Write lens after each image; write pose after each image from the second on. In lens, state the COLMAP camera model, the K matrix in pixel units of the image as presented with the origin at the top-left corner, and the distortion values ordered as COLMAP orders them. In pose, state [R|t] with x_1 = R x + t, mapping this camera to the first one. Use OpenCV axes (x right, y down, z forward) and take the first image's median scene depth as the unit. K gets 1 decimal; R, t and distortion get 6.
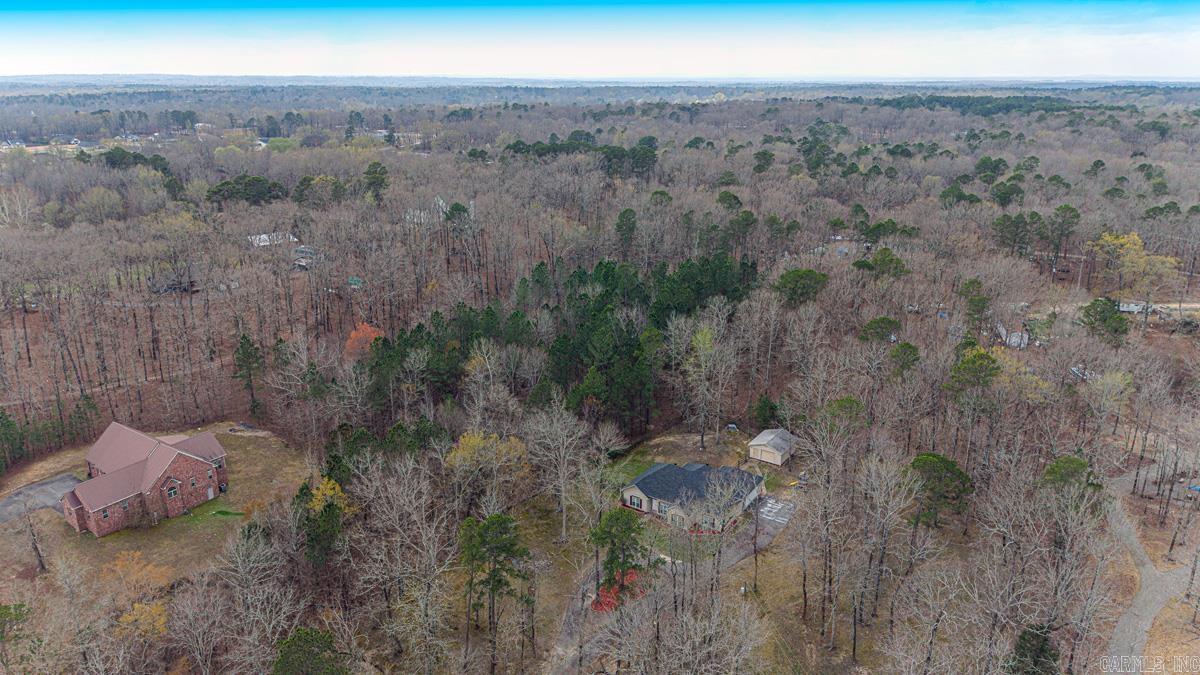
lens RADIAL K [[808.0, 0, 601.7], [0, 808.0, 330.5], [0, 0, 1]] dist [0.032351, -0.042241]
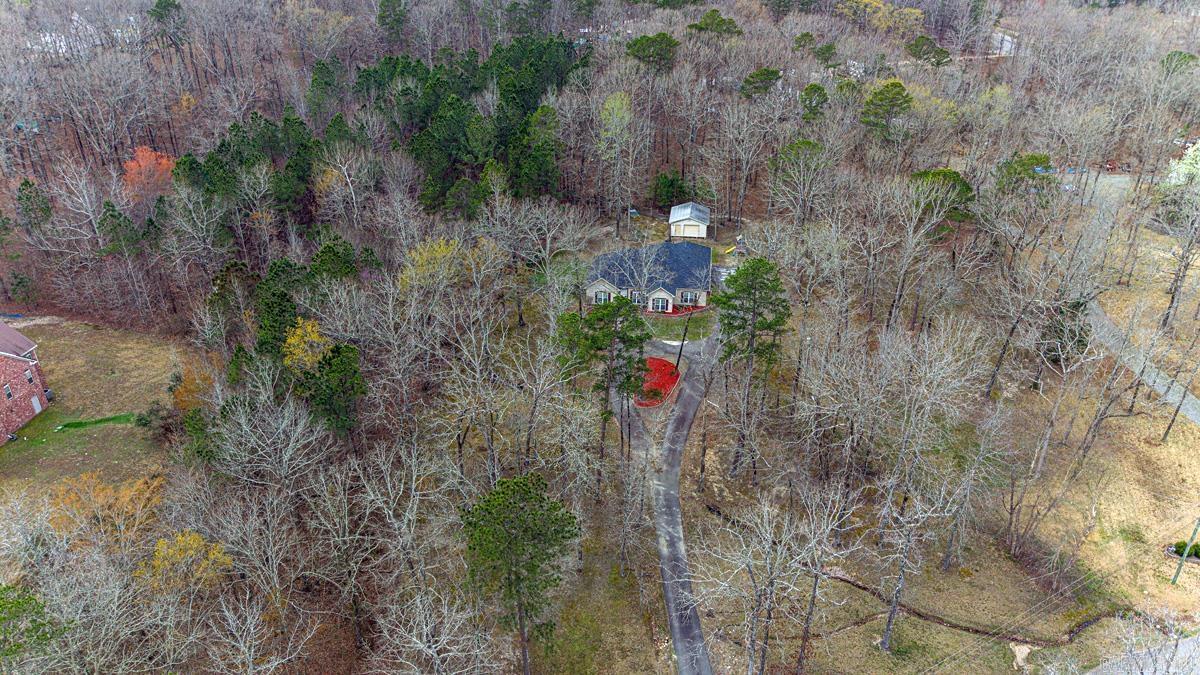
lens RADIAL K [[808.0, 0, 596.0], [0, 808.0, 337.3], [0, 0, 1]] dist [0.032351, -0.042241]
pose [[0.896412, -0.212794, 0.388798, -0.190166], [0.137231, 0.967357, 0.213047, 0.041475], [-0.421442, -0.137623, 0.896352, 0.135164]]
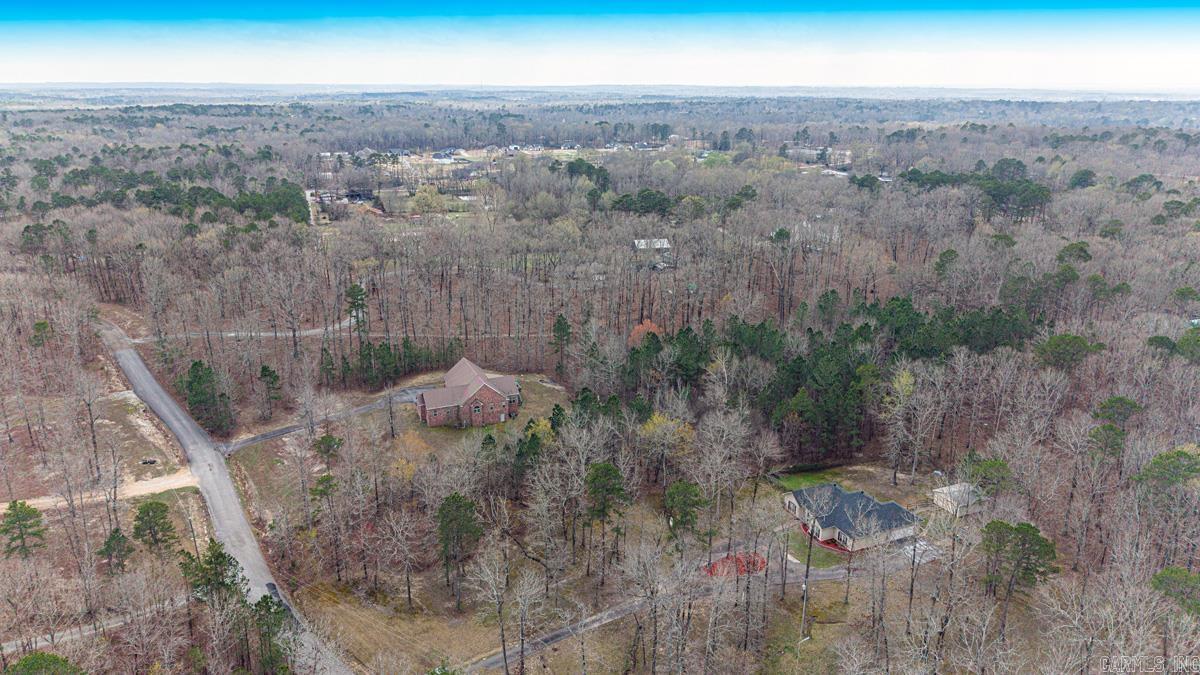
lens RADIAL K [[808.0, 0, 598.2], [0, 808.0, 325.7], [0, 0, 1]] dist [0.032351, -0.042241]
pose [[0.838992, 0.157266, -0.520921, 0.226690], [-0.165513, 0.985720, 0.031015, -0.019534], [0.518360, 0.060197, 0.853041, -0.084619]]
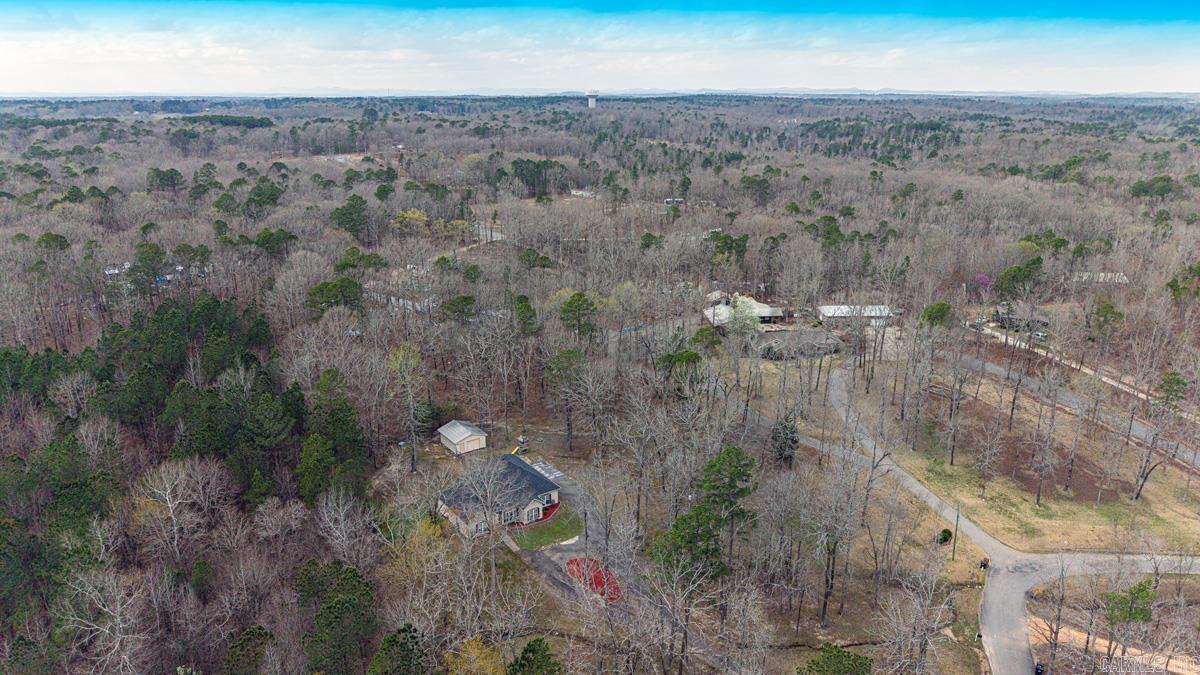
lens RADIAL K [[808.0, 0, 601.1], [0, 808.0, 337.0], [0, 0, 1]] dist [0.032351, -0.042241]
pose [[0.350959, -0.280861, 0.893277, -0.421437], [0.285218, 0.940692, 0.183710, -0.079633], [-0.891896, 0.190304, 0.410251, 0.276683]]
